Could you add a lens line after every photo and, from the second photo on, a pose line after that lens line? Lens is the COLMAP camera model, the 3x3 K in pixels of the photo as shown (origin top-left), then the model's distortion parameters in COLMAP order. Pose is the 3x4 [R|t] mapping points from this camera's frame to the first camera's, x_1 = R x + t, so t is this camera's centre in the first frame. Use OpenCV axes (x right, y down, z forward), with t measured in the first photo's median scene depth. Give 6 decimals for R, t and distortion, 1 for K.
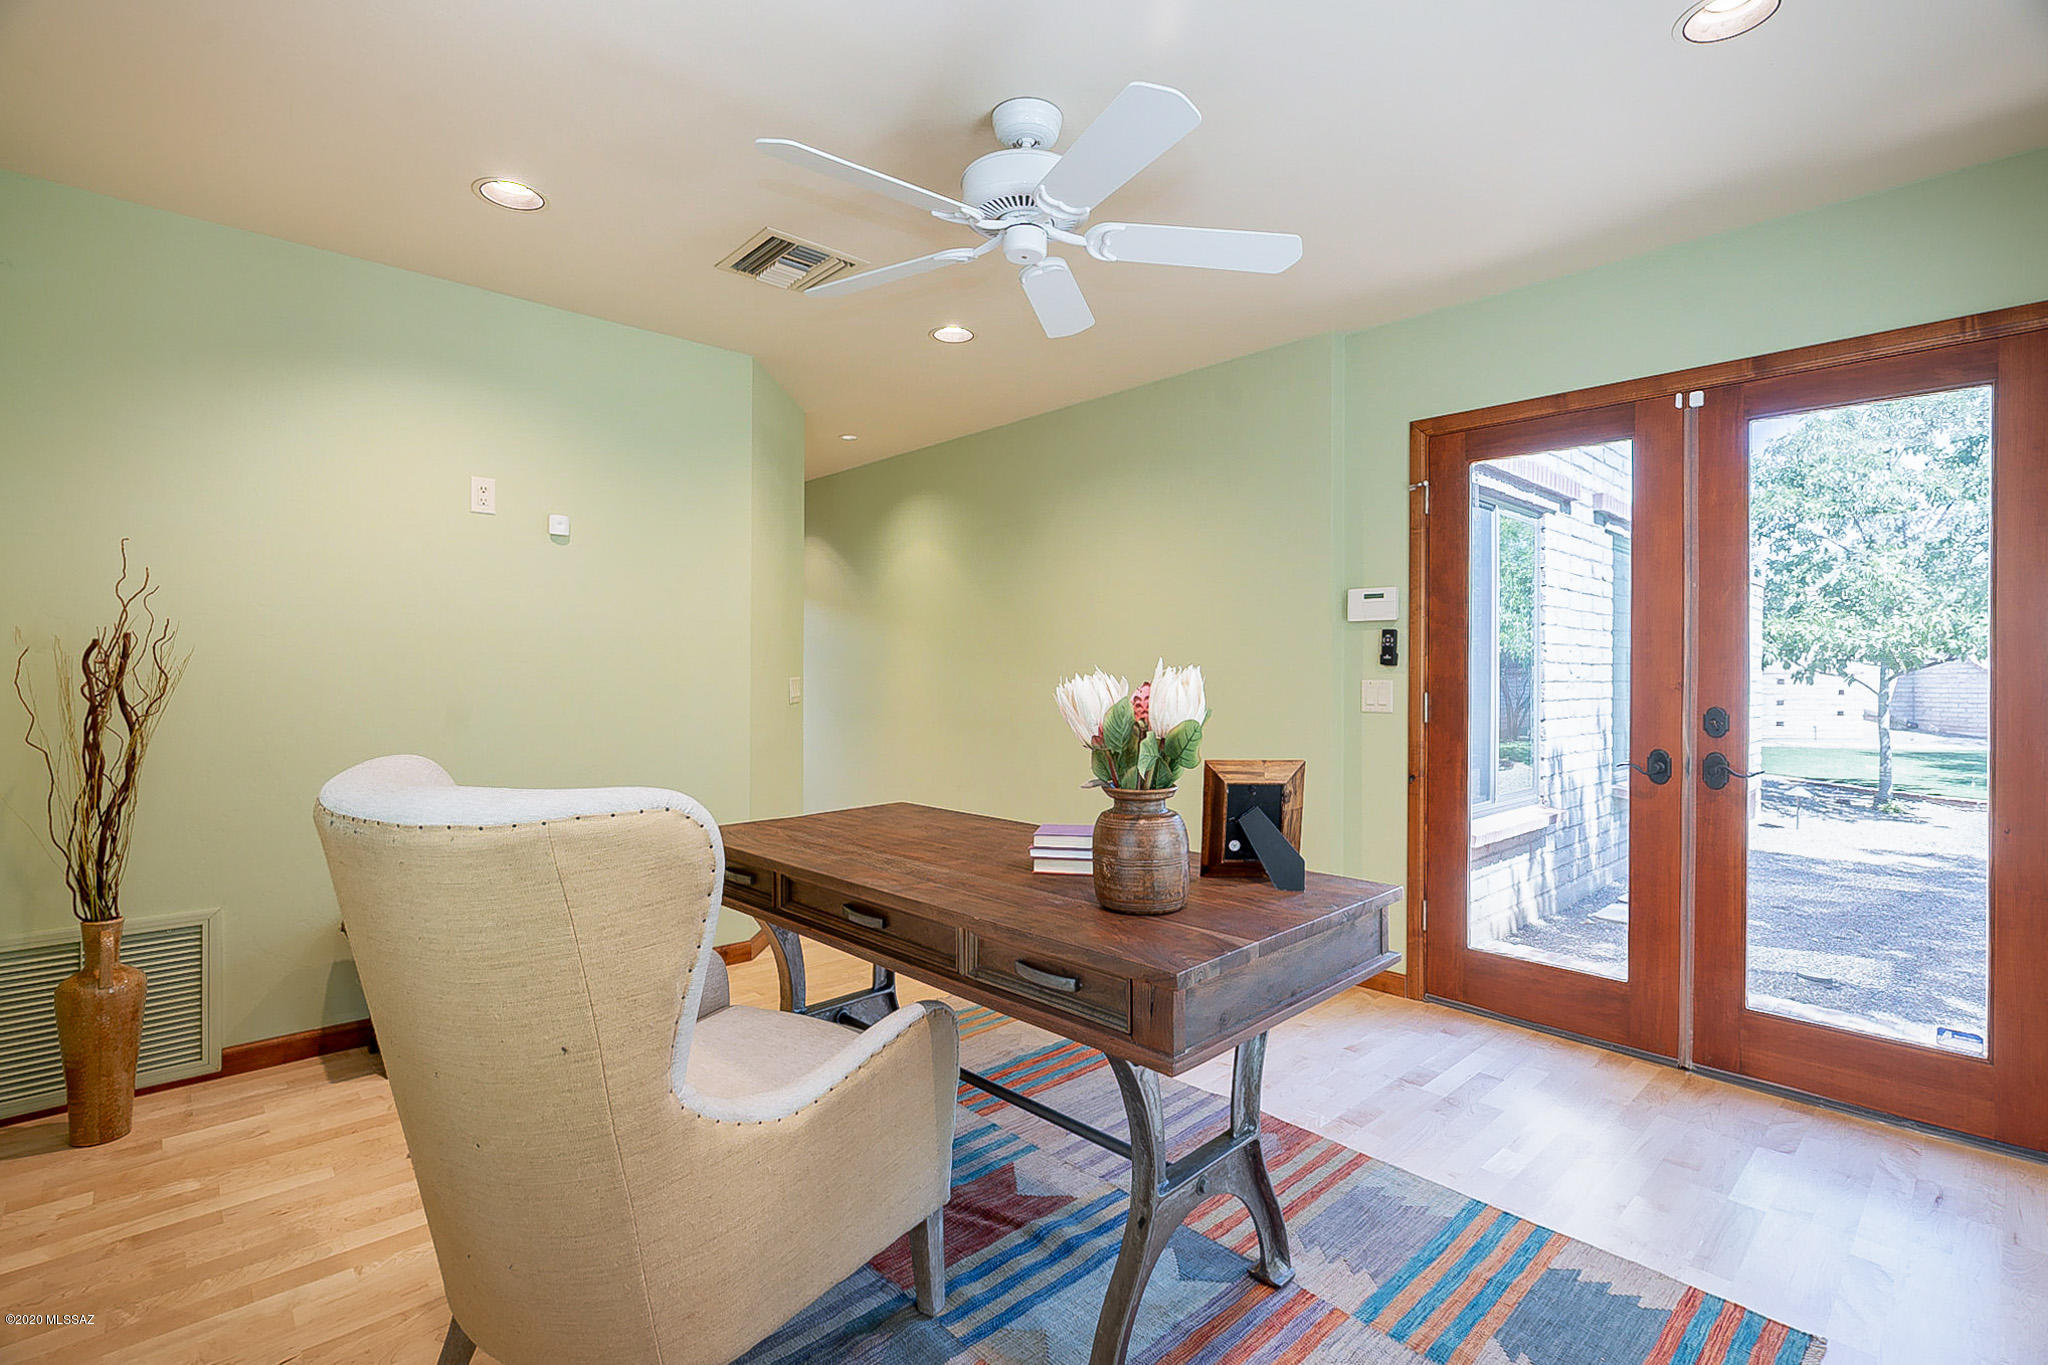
lens RADIAL K [[951.1, 0, 1021.9], [0, 951.1, 665.2], [0, 0, 1]] dist [-0.004131, -0.000313]
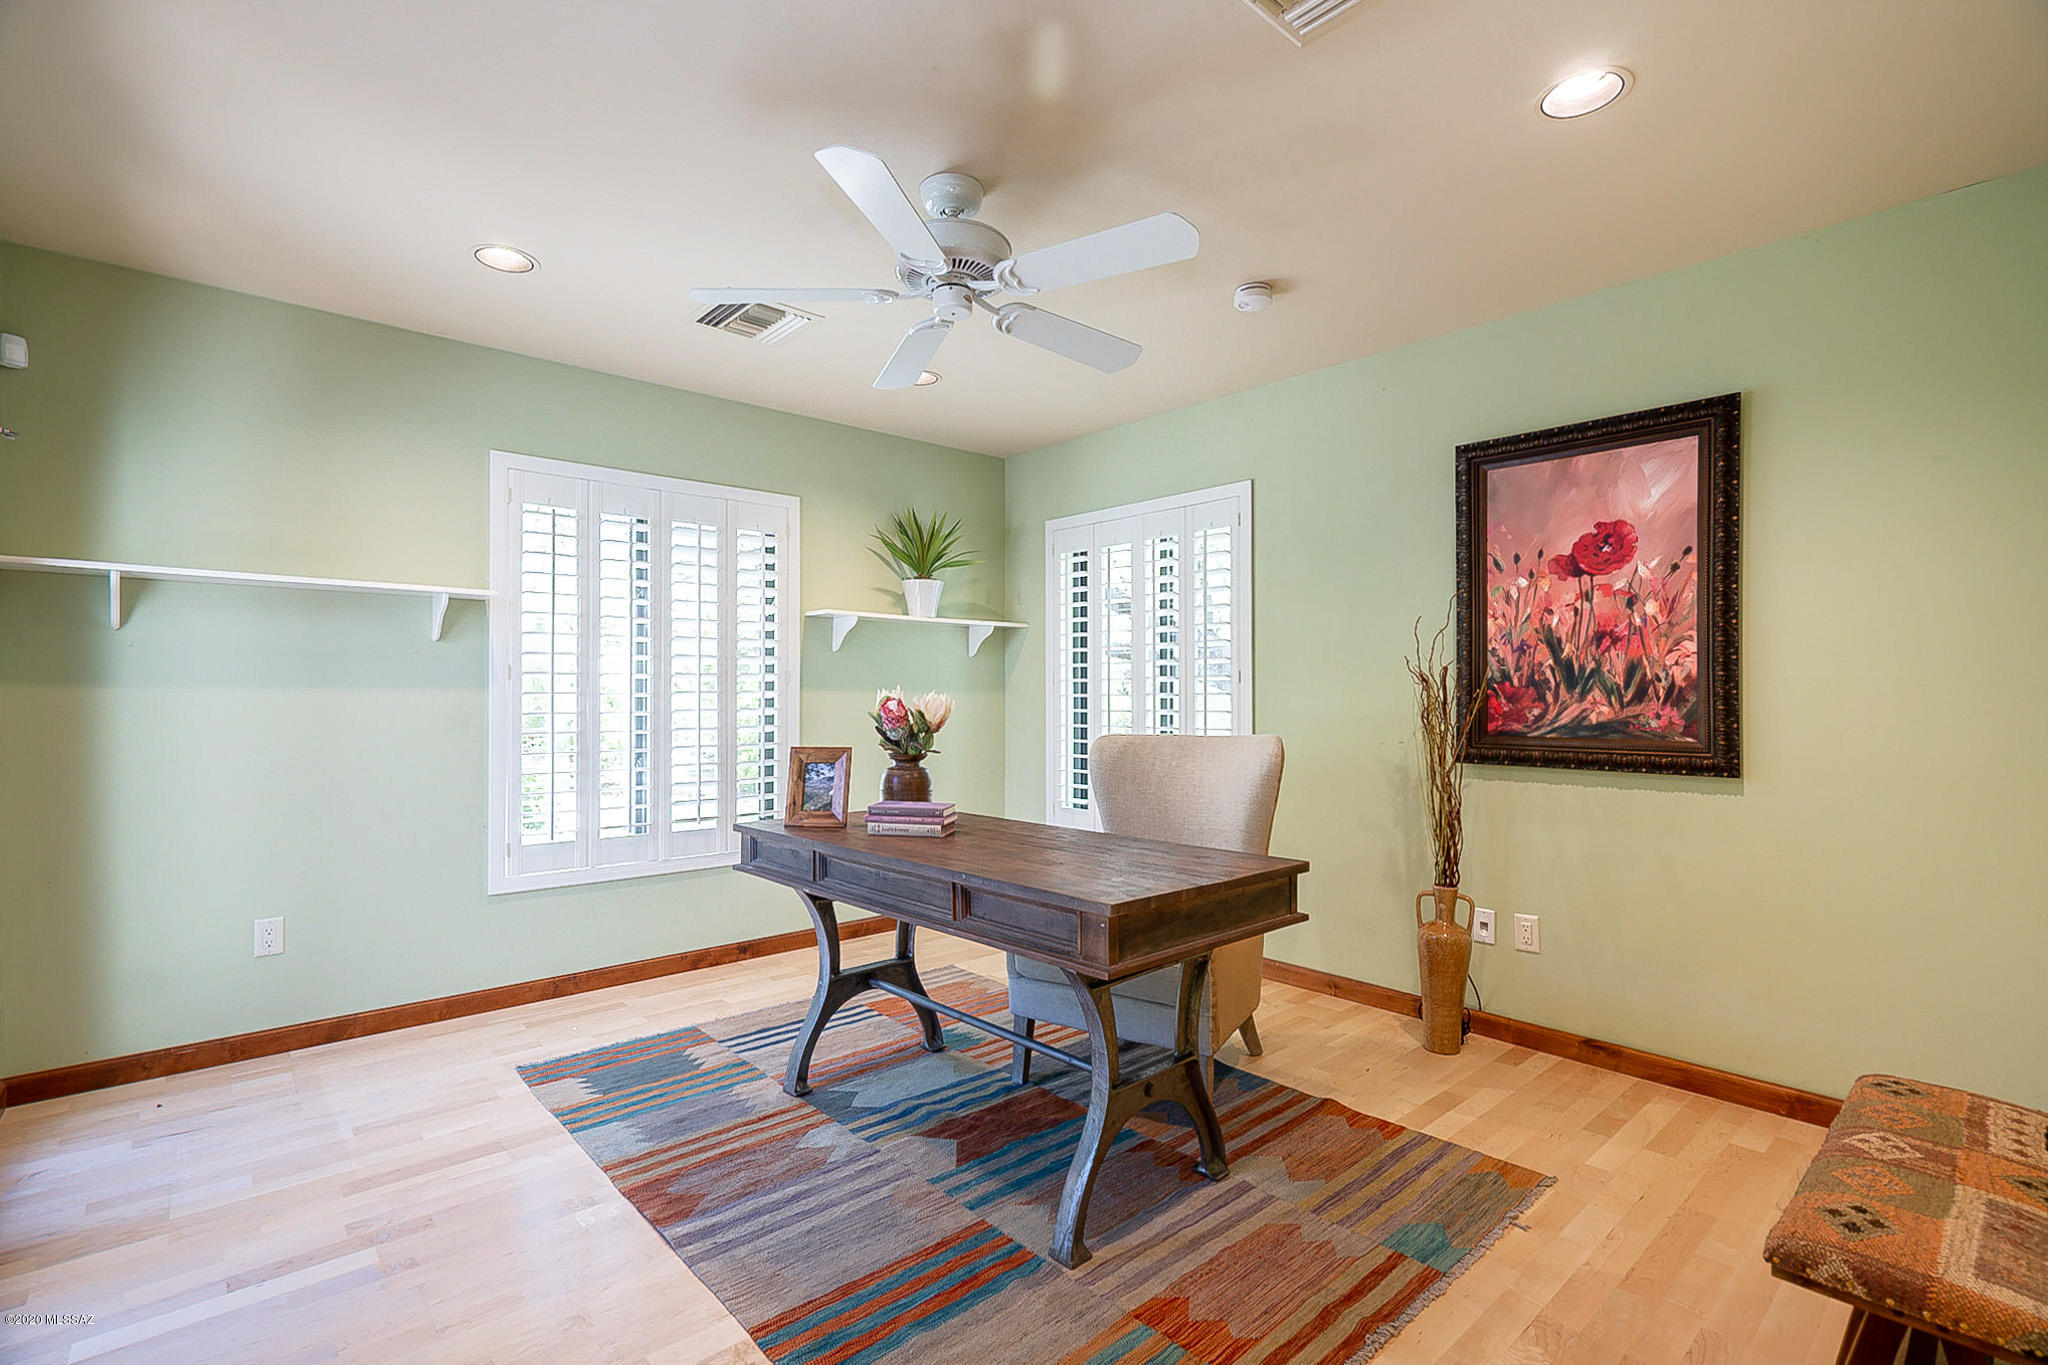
lens RADIAL K [[951.1, 0, 1021.9], [0, 951.1, 665.2], [0, 0, 1]] dist [-0.004131, -0.000313]
pose [[-0.999569, -0.003025, 0.029215, -0.113182], [-0.004094, 0.999321, -0.036618, 0.019836], [-0.029085, -0.036722, -0.998902, 2.128475]]
